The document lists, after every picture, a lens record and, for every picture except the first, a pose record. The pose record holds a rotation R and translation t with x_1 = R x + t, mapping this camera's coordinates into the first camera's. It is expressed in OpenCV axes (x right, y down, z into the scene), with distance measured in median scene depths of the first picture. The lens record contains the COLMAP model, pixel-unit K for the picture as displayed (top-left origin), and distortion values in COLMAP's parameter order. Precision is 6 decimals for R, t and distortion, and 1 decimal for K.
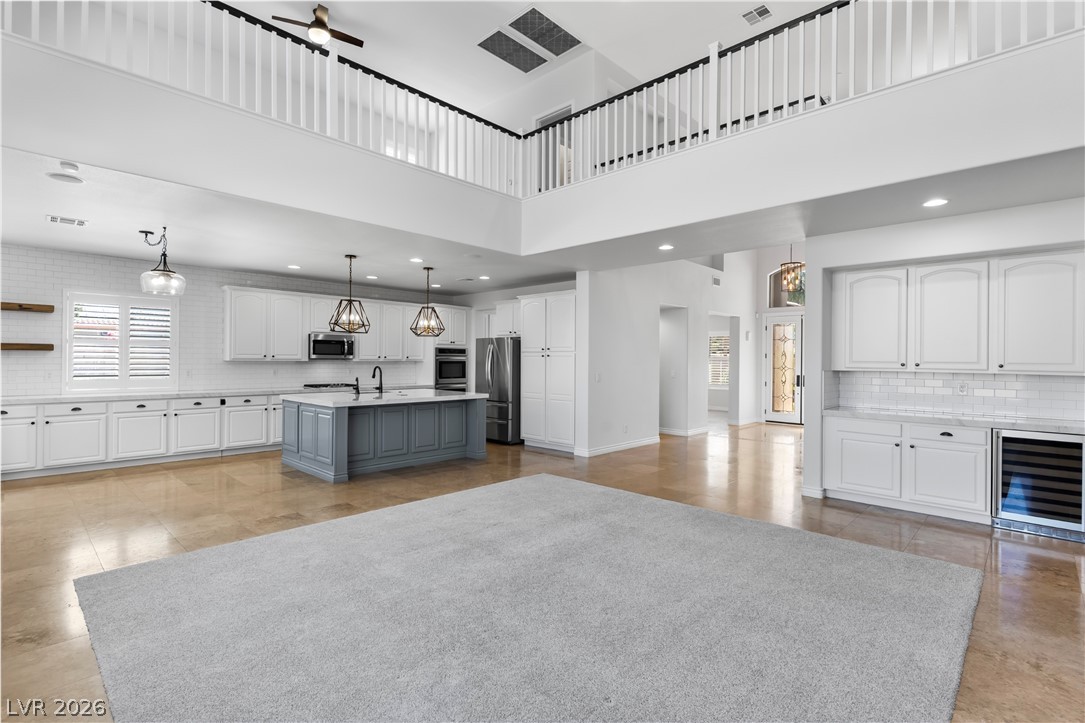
lens RADIAL K [[512.4, 0, 542.5], [0, 512.4, 361.5], [0, 0, 1]] dist [0.004057, 0.000363]
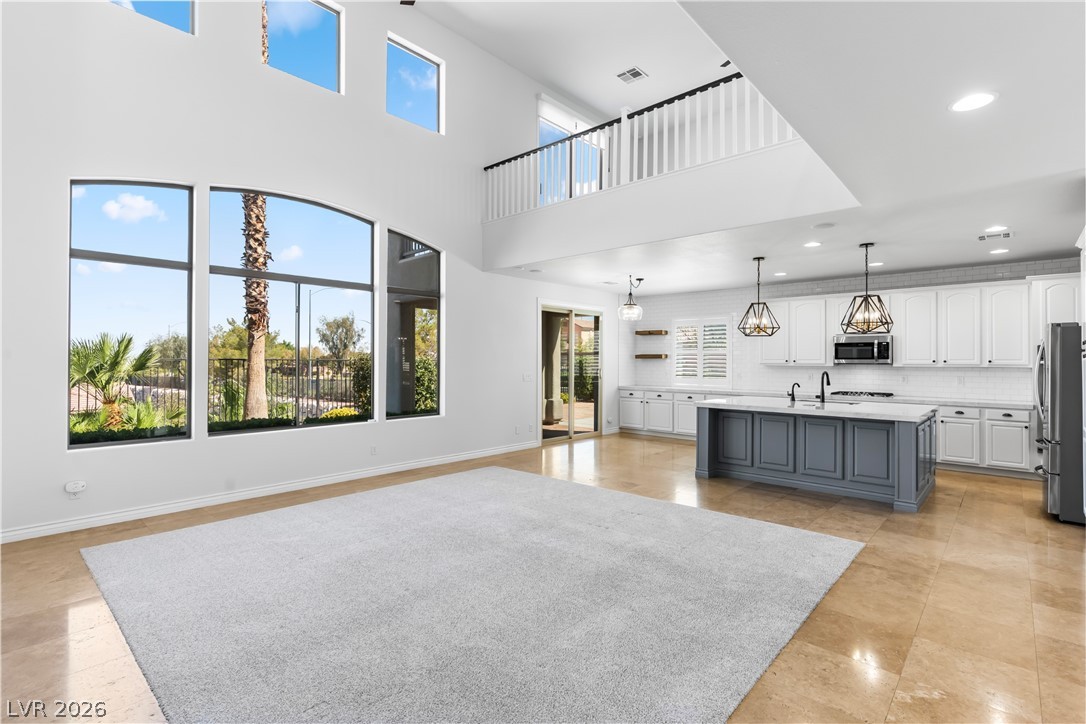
lens RADIAL K [[512.9, 0, 543.0], [0, 512.9, 362.0], [0, 0, 1]] dist [0.004057, 0.000363]
pose [[0.024953, -0.007257, -0.999662, 0.492320], [-0.008123, 0.999939, -0.007462, 0.003180], [0.999656, 0.008307, 0.024893, 0.465628]]
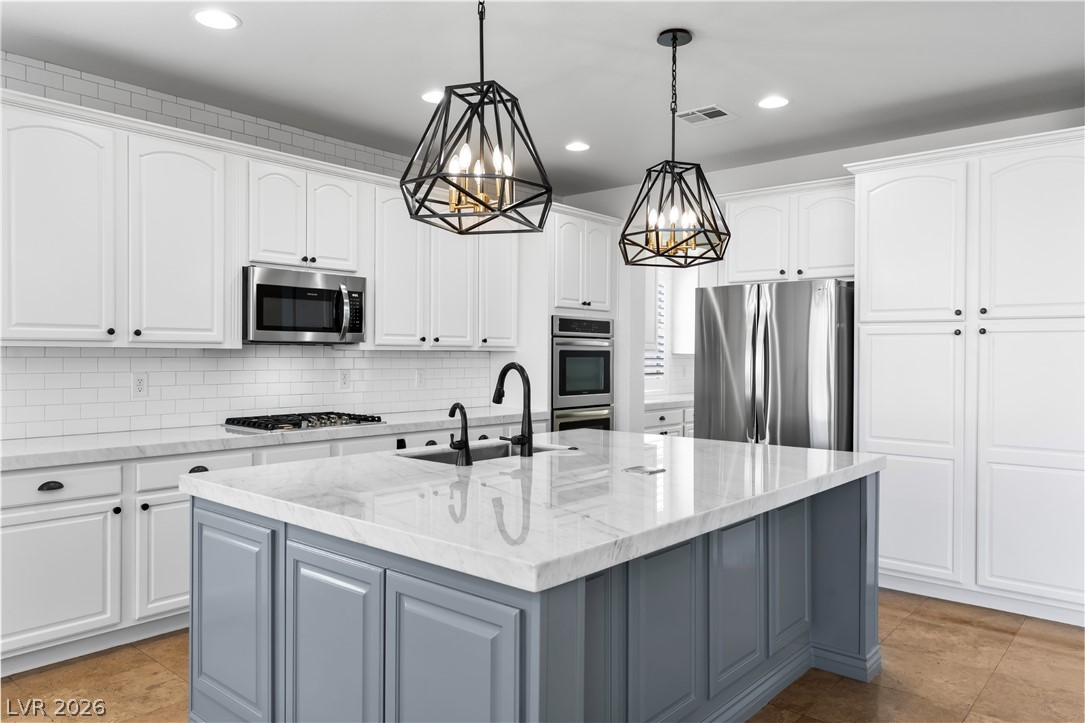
lens RADIAL K [[742.7, 0, 542.5], [0, 742.7, 361.5], [0, 0, 1]] dist [0.010216, 0.002070]
pose [[0.998671, -0.002023, 0.051498, -0.299803], [0.001737, 0.999983, 0.005609, 0.005371], [-0.051508, -0.005513, 0.998657, 0.529754]]
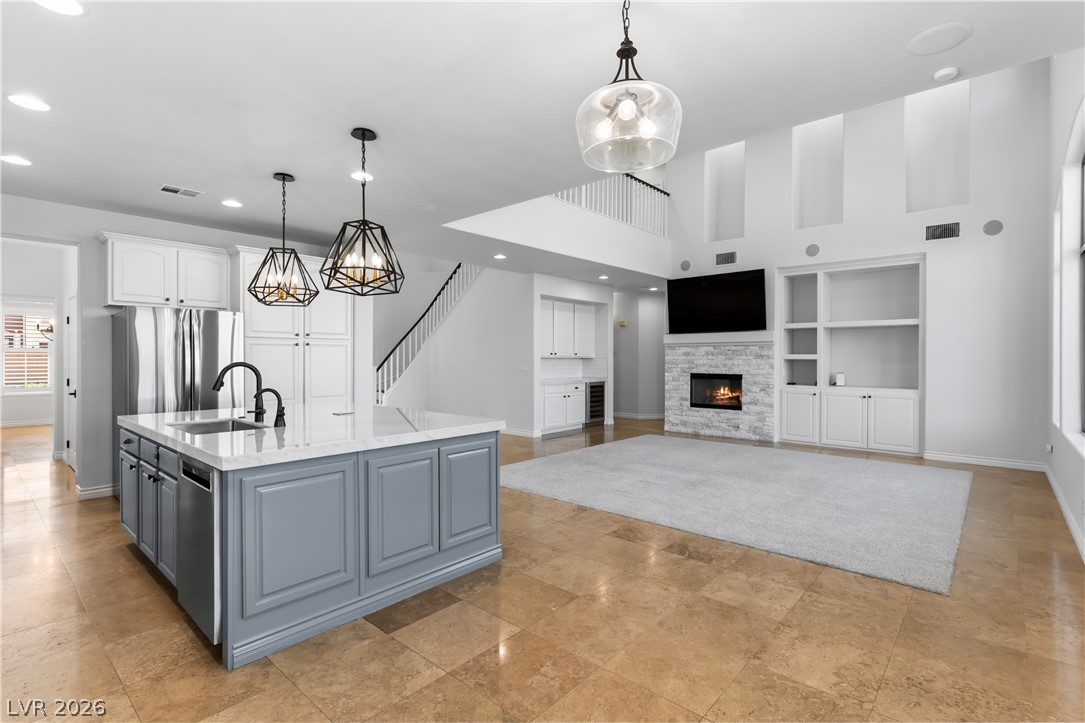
lens RADIAL K [[512.4, 0, 542.5], [0, 512.4, 361.5], [0, 0, 1]] dist [0.004057, 0.000363]
pose [[-0.037086, -0.018202, 0.999146, -0.711747], [0.002804, 0.999828, 0.018318, 0.000946], [-0.999308, 0.003481, -0.037028, 0.699789]]
